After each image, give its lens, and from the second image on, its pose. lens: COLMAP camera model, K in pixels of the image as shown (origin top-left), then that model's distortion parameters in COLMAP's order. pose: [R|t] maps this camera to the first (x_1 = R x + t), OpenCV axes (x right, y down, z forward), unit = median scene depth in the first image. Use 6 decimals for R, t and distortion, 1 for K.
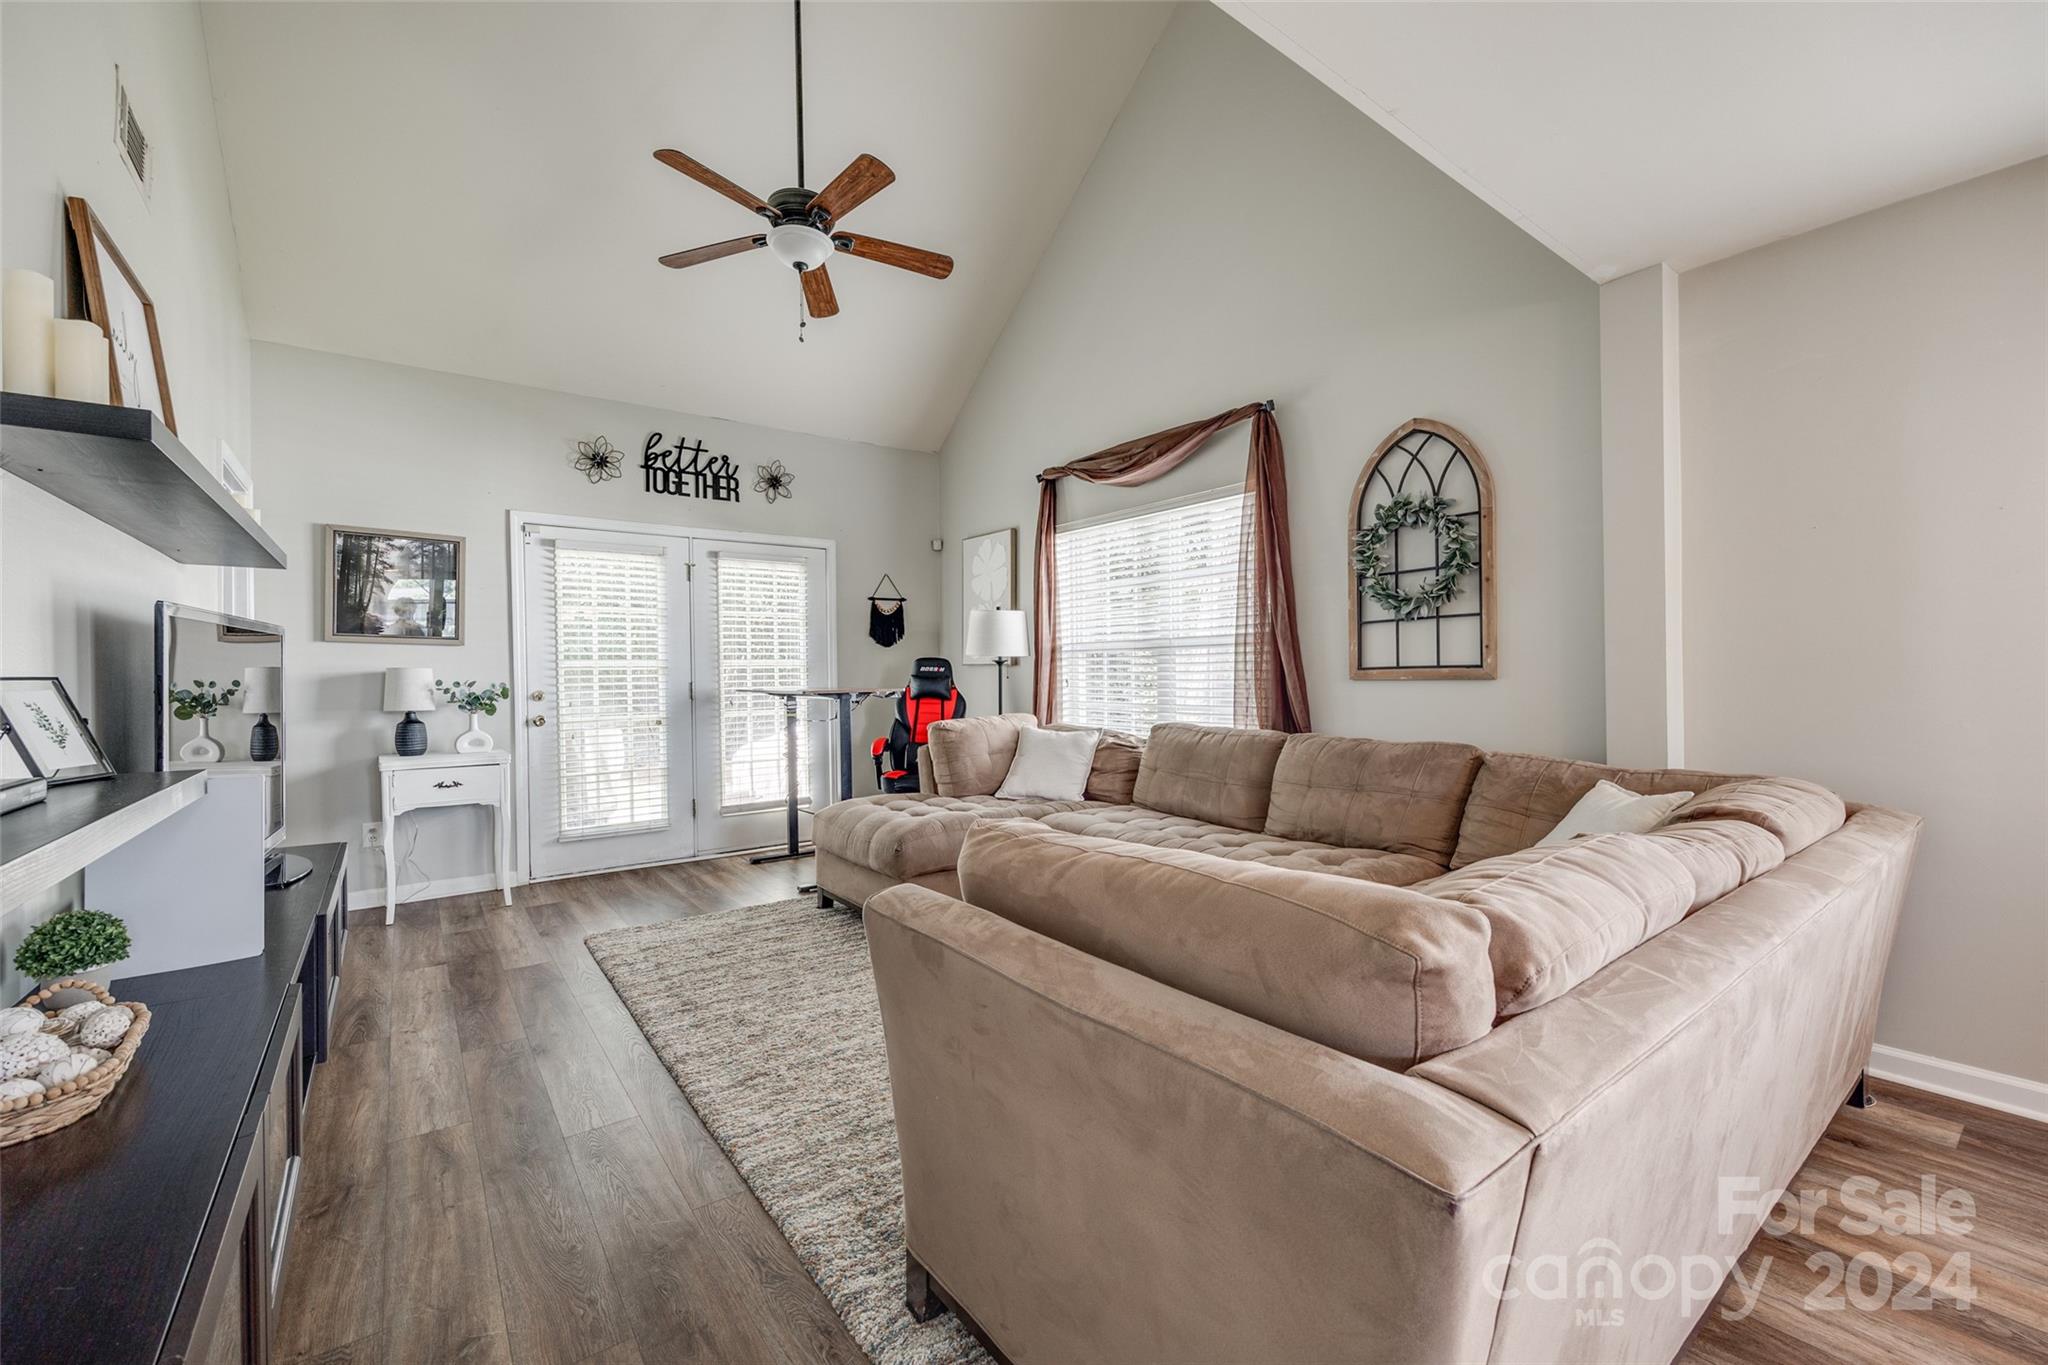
lens RADIAL K [[831.6, 0, 1010.2], [0, 831.6, 682.3], [0, 0, 1]] dist [-0.003591, -0.001156]
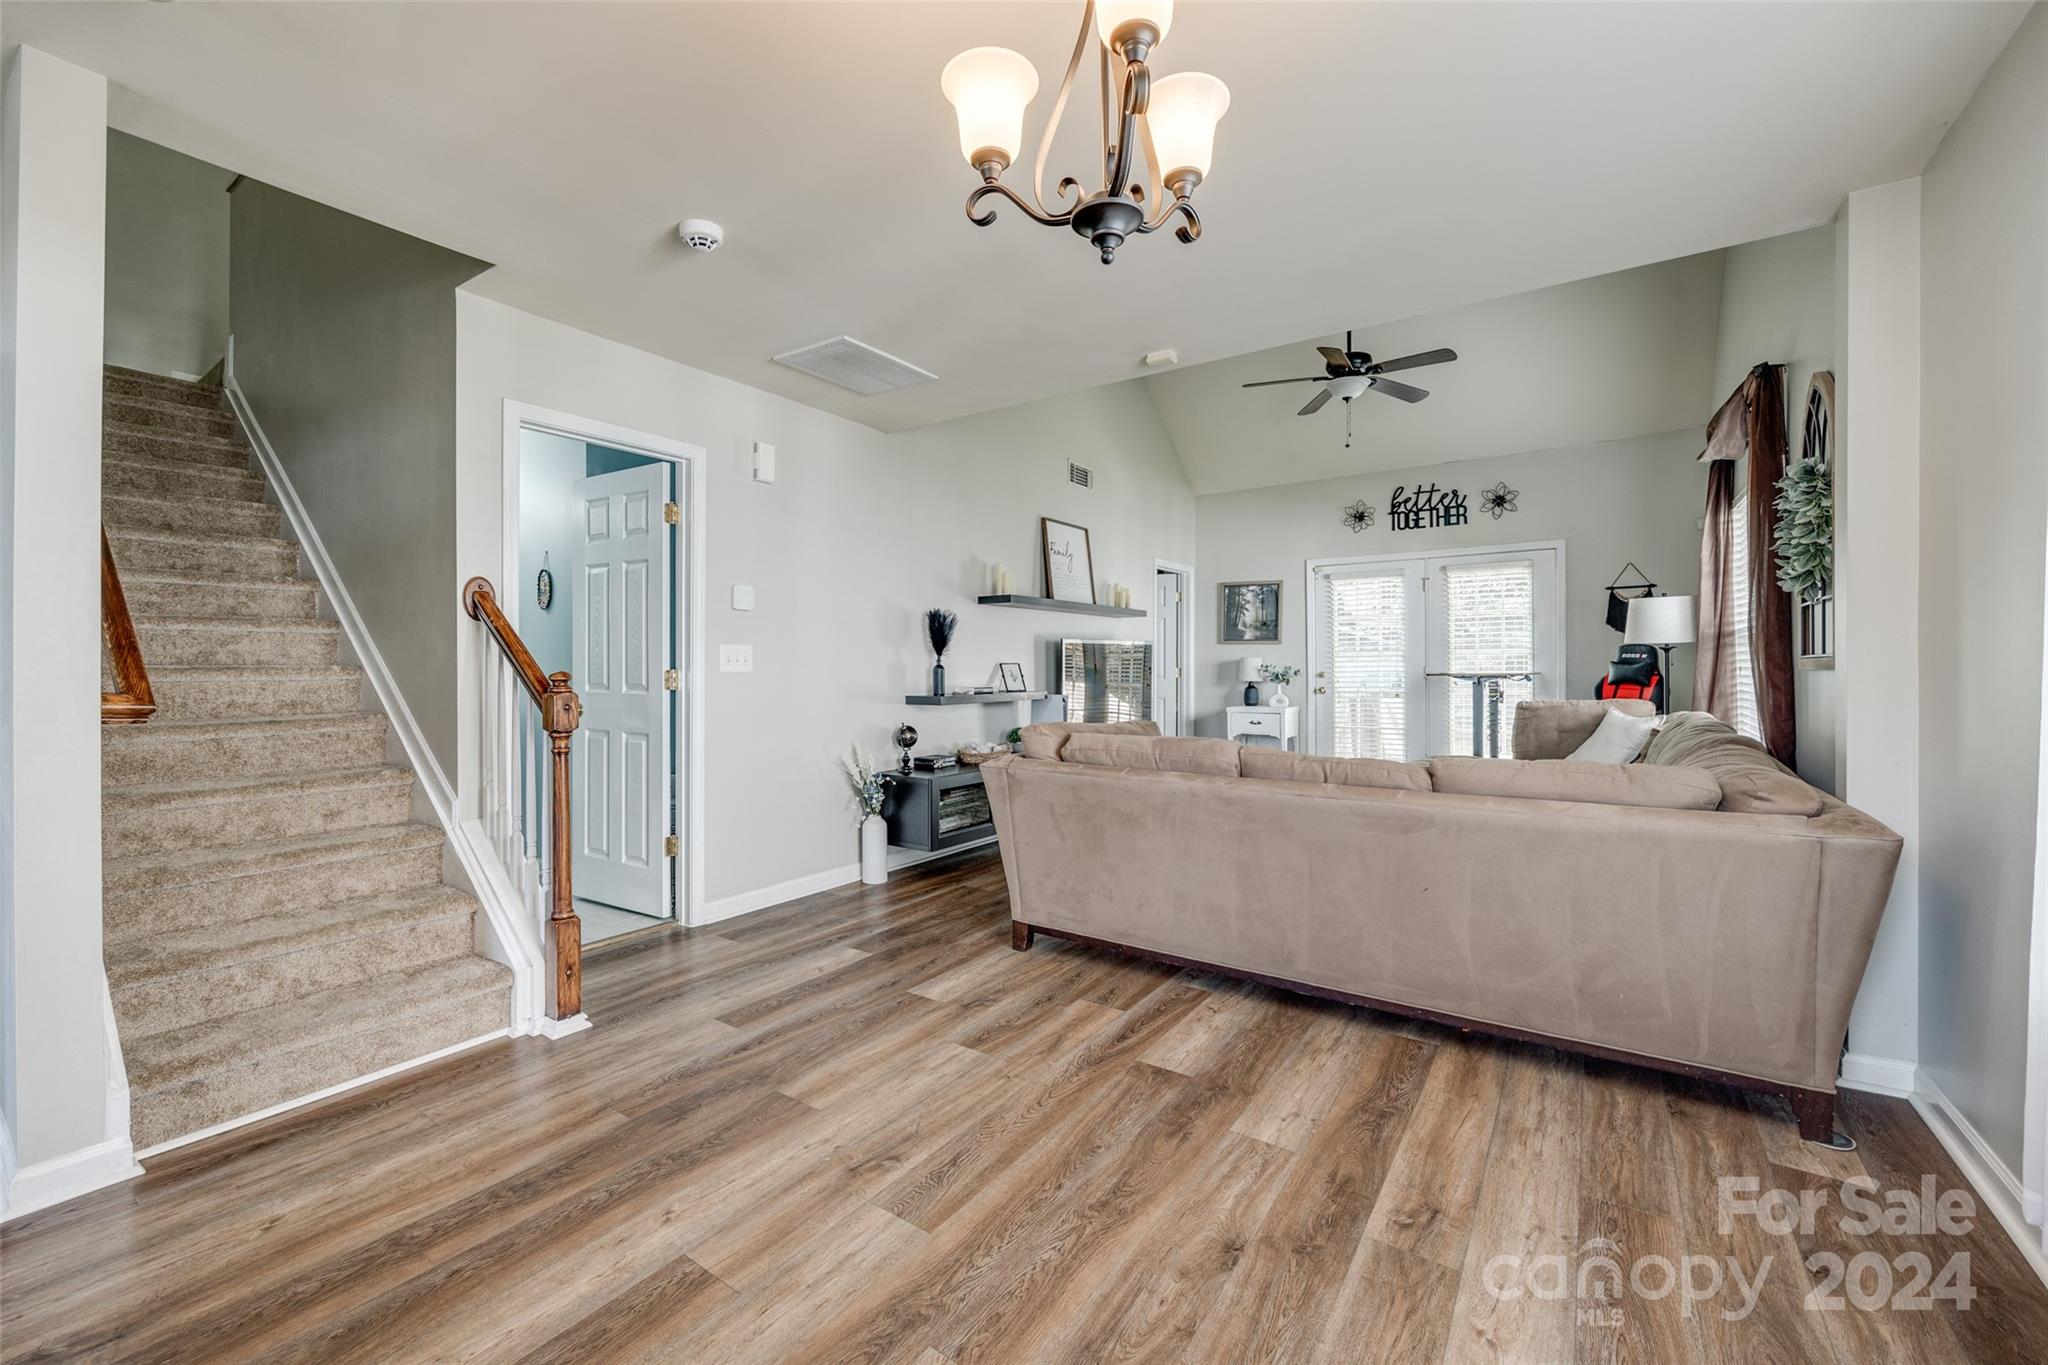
lens RADIAL K [[831.6, 0, 995.4], [0, 831.6, 671.5], [0, 0, 1]] dist [-0.003591, -0.001156]
pose [[0.297168, 0.013874, -0.954725, 0.764866], [-0.005377, 0.999903, 0.012857, -0.006224], [0.954810, 0.001313, 0.297213, -0.064246]]
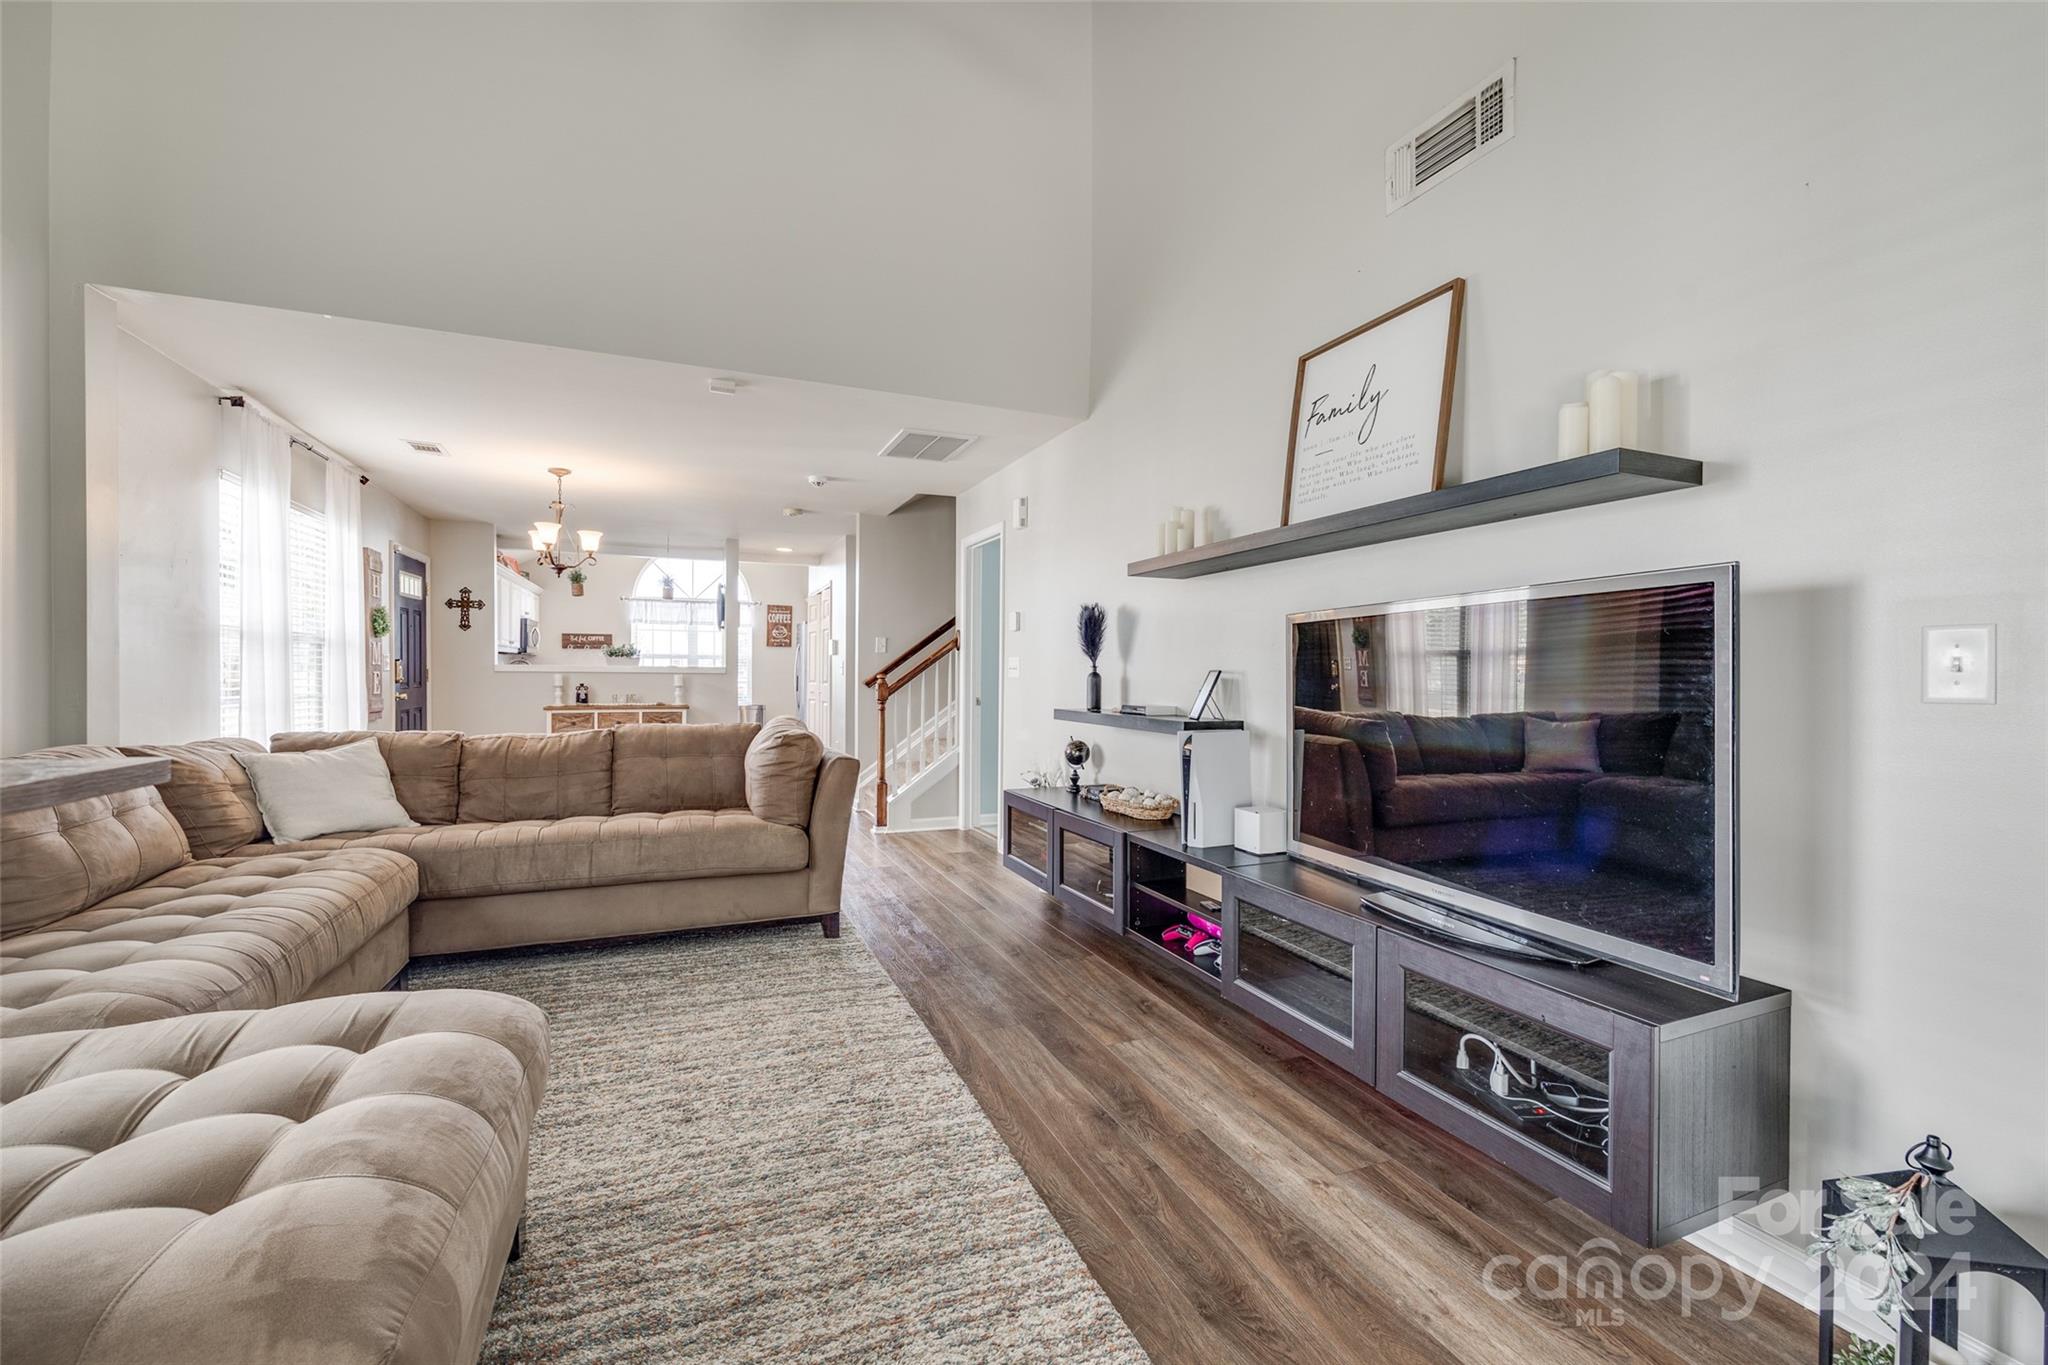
lens RADIAL K [[831.6, 0, 1021.1], [0, 831.6, 676.9], [0, 0, 1]] dist [-0.003591, -0.001156]
pose [[-0.972048, -0.001508, 0.234777, -0.376302], [0.000050, 0.999978, 0.006633, -0.001836], [-0.234782, 0.006460, -0.972027, 1.010991]]
